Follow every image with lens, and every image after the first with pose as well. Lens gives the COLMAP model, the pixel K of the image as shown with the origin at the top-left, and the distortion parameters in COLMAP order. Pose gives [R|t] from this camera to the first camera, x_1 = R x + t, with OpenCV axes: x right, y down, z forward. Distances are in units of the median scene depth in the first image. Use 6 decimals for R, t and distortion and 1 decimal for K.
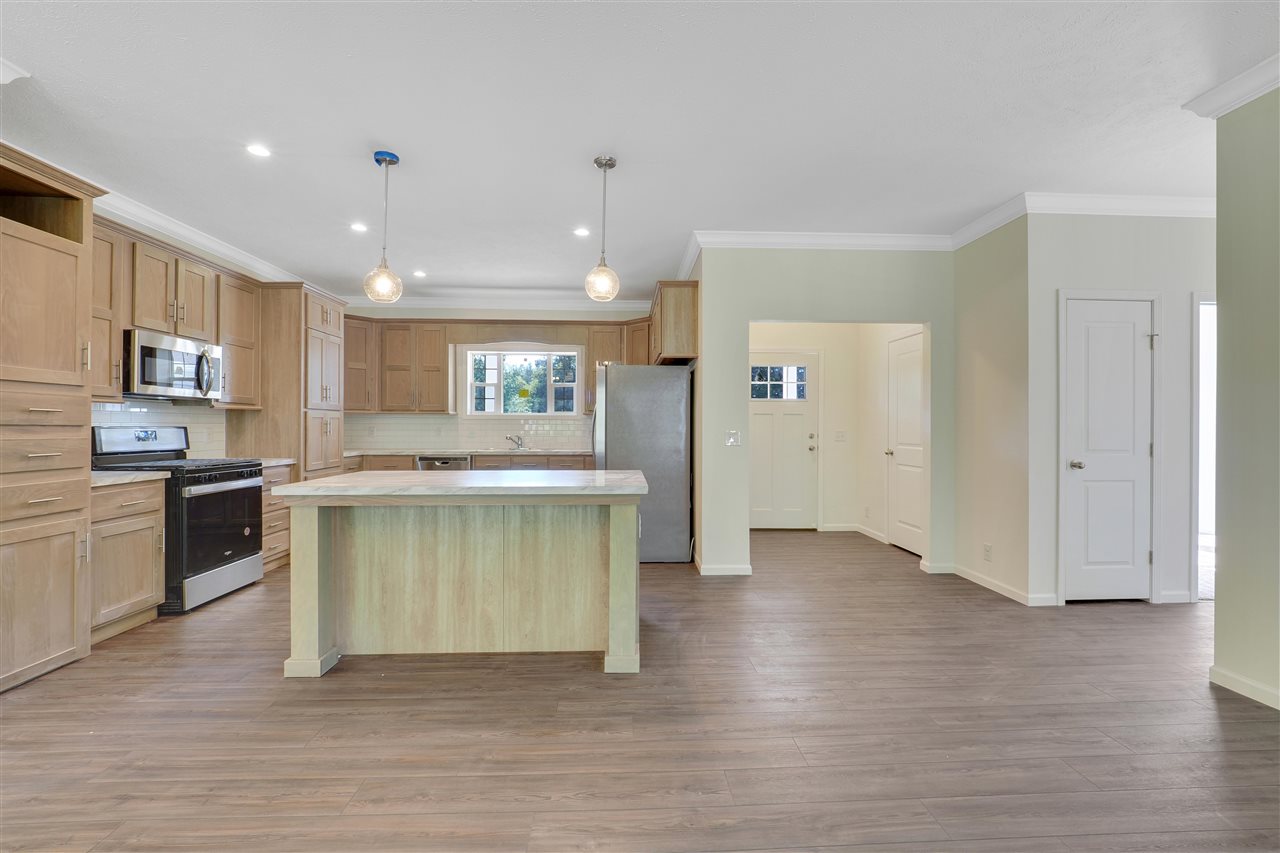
lens RADIAL K [[531.0, 0, 643.2], [0, 531.0, 426.0], [0, 0, 1]] dist [-0.002051, -0.001750]
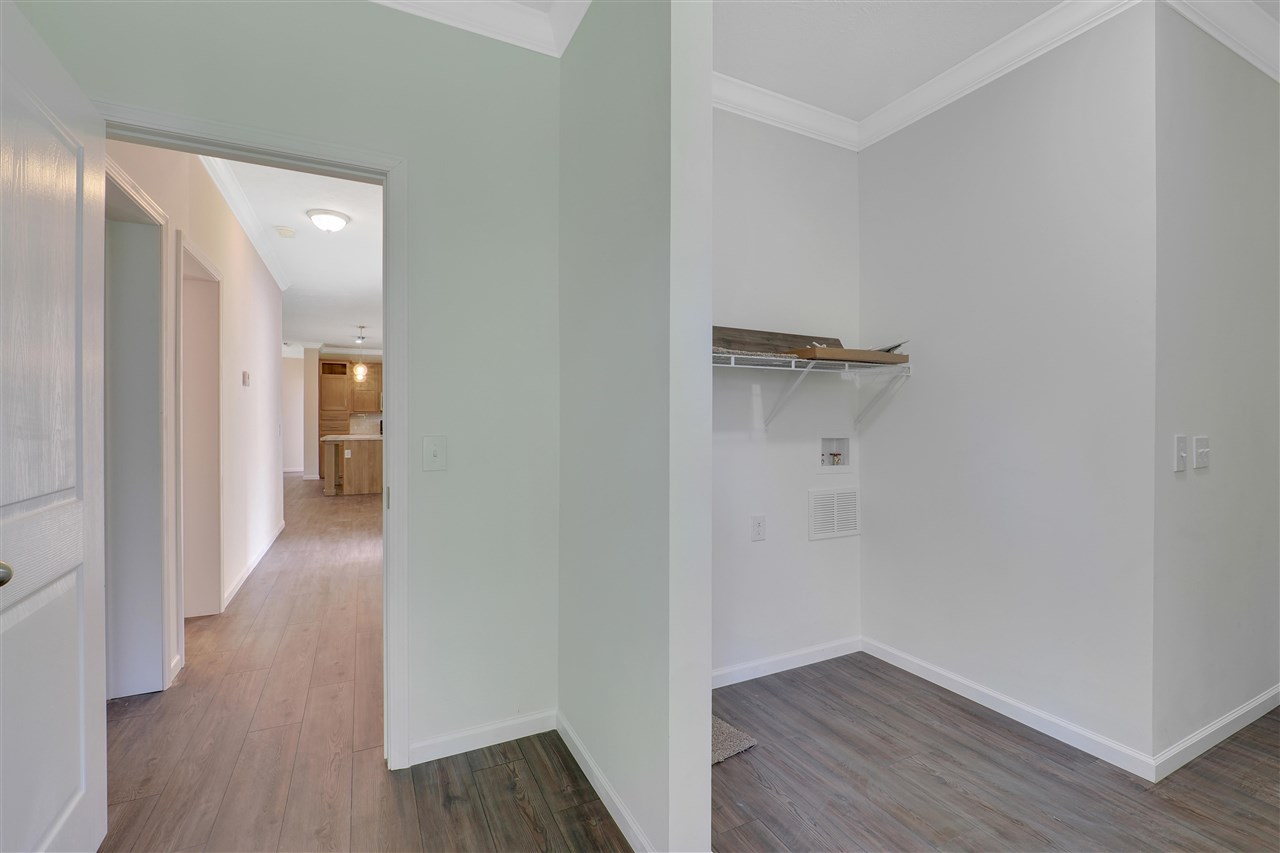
lens RADIAL K [[556.9, 0, 649.1], [0, 556.9, 423.0], [0, 0, 1]] dist [-0.001459, -0.001005]
pose [[0.414966, 0.001986, -0.909835, 2.844969], [-0.002755, 0.999996, 0.000926, 0.009593], [0.909833, 0.002122, 0.414970, 1.016737]]
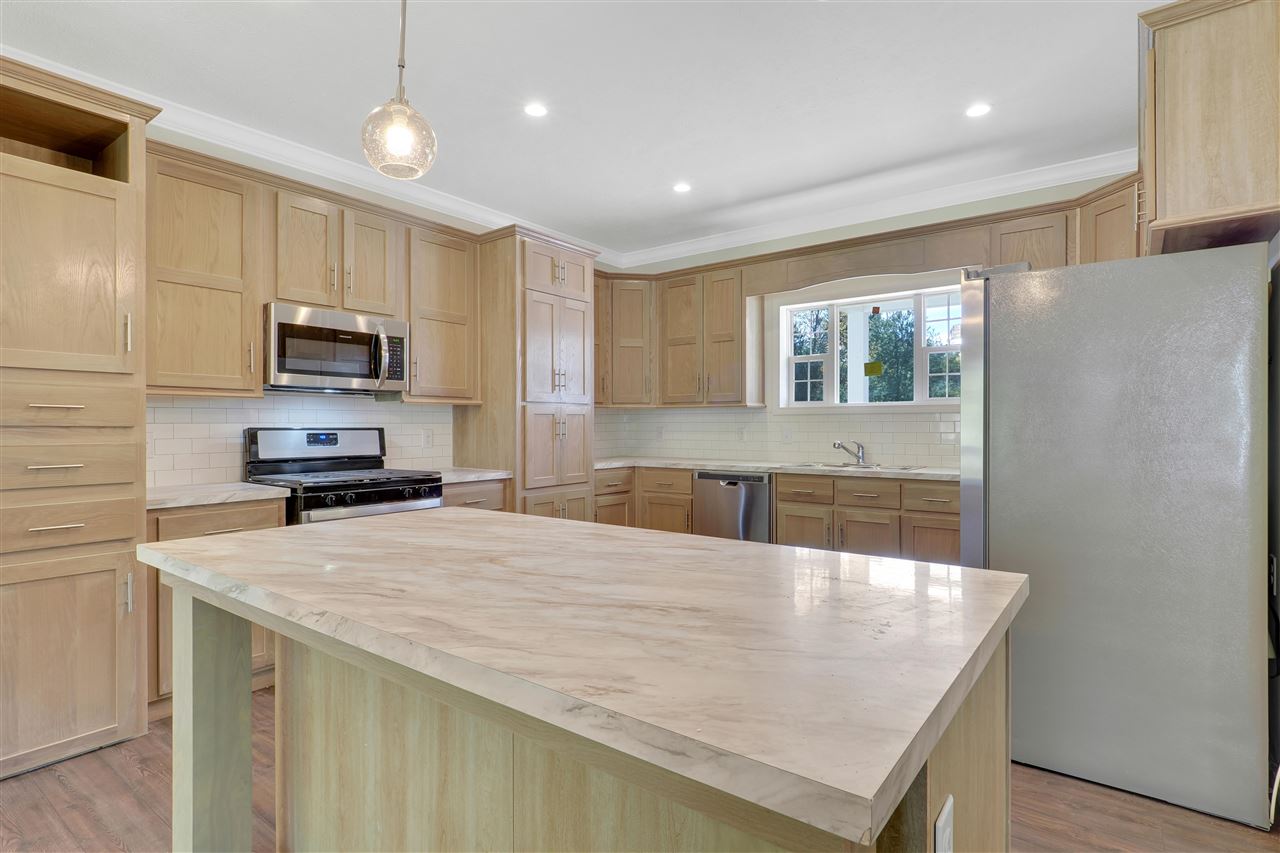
lens RADIAL K [[643.9, 0, 646.3], [0, 643.9, 427.5], [0, 0, 1]] dist [-0.002311, 0.002493]
pose [[0.772692, -0.001778, -0.634778, 0.057301], [0.003752, 0.999991, 0.001767, 0.001168], [0.634770, -0.003748, 0.772692, 0.578535]]
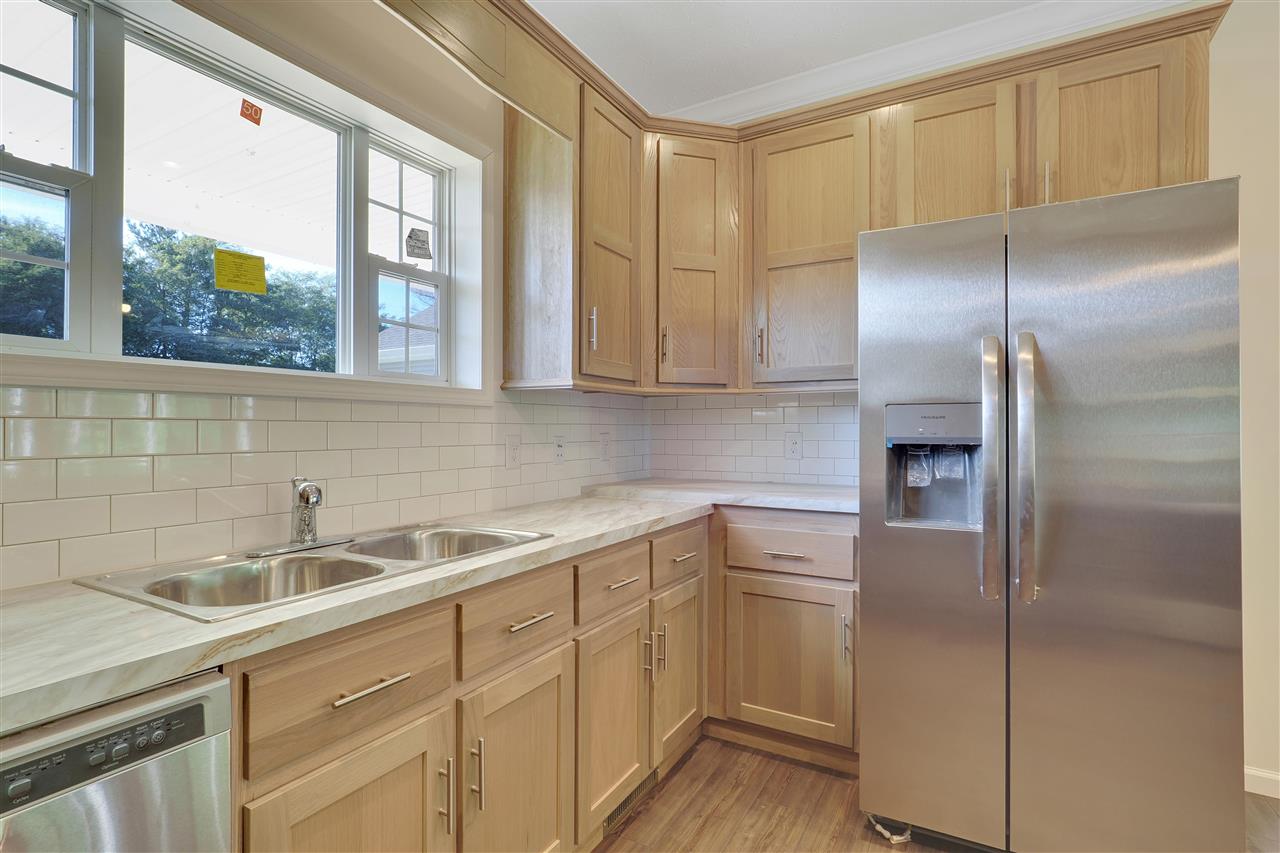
lens RADIAL K [[587.4, 0, 602.6], [0, 587.4, 429.0], [0, 0, 1]] dist [-0.010822, -0.000417]
pose [[0.551235, -0.004458, 0.834338, -0.652031], [0.007360, 0.999973, 0.000481, 0.001549], [-0.834318, 0.005876, 0.551253, 1.462840]]
